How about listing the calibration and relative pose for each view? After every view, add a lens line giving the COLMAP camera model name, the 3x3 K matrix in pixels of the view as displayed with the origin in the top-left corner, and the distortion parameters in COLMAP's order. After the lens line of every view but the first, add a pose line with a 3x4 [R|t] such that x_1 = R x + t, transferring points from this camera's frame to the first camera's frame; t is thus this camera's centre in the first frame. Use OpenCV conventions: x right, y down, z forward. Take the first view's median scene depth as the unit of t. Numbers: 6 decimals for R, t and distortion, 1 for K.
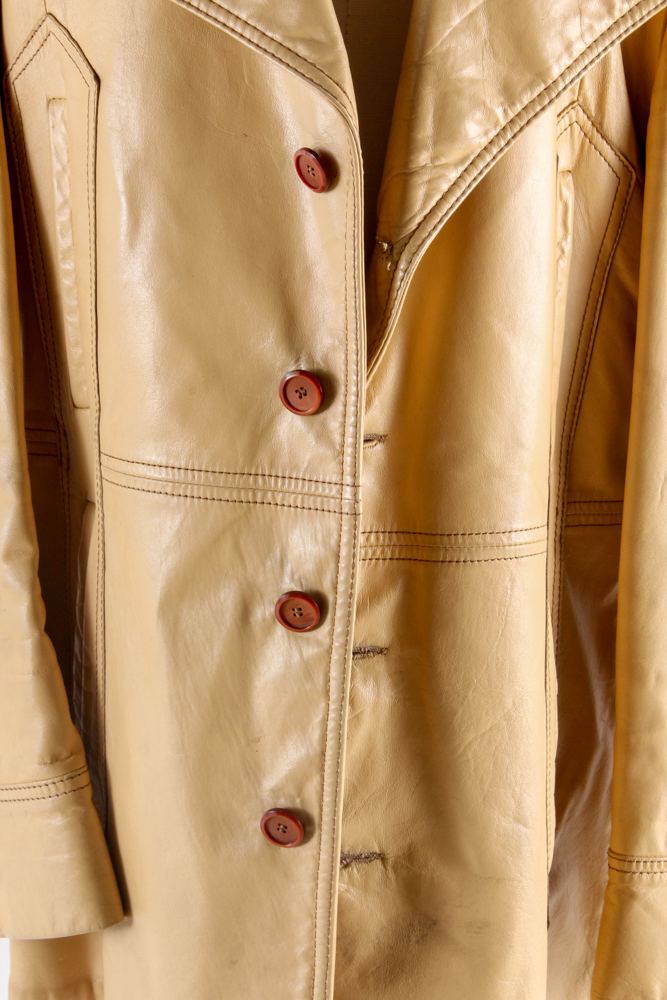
lens RADIAL K [[2308.0, 0, 327.3], [0, 2308.0, 507.9], [0, 0, 1]] dist [0.067286, 0.000000]
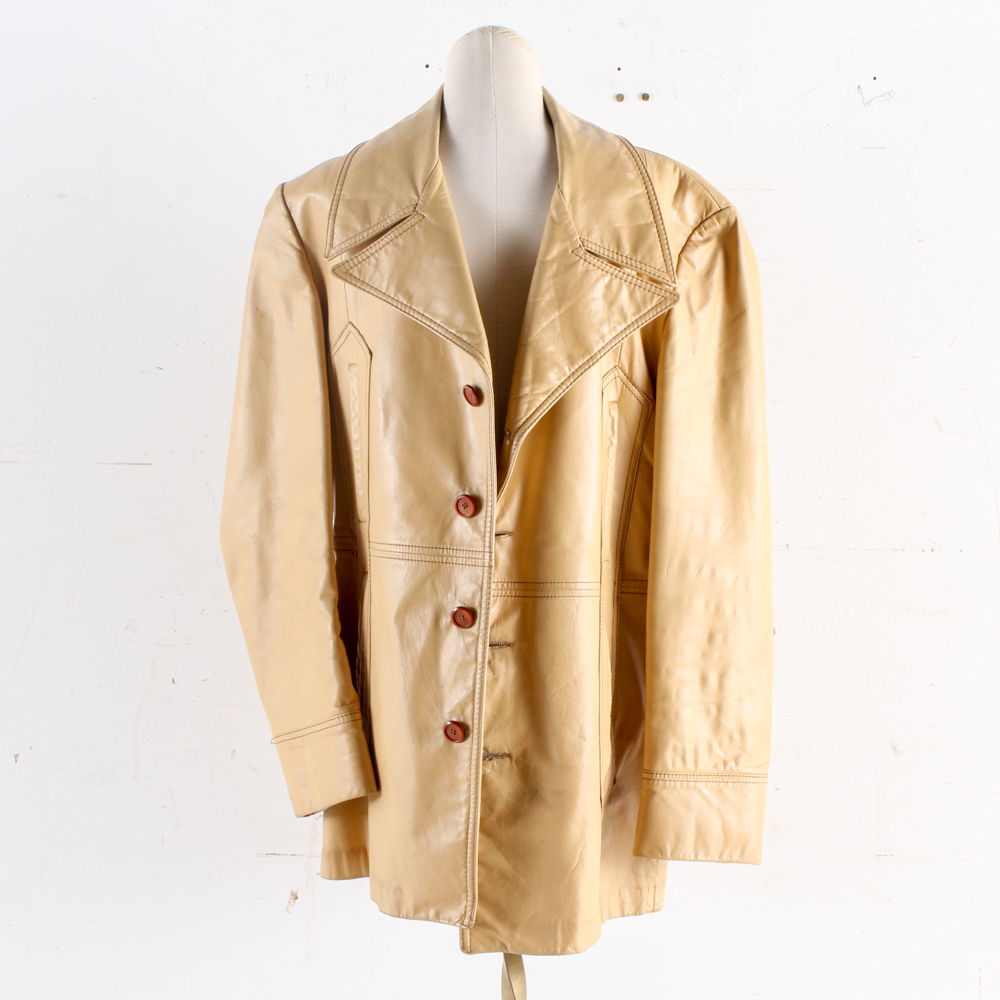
lens RADIAL K [[2322.4, 0, 479.4], [0, 2322.4, 479.4], [0, 0, 1]] dist [-0.034739, 0.000000]
pose [[0.992071, 0.005943, -0.125535, 0.244671], [-0.025751, 0.987301, -0.156758, 0.233780], [0.123009, 0.158748, 0.979626, -0.936616]]
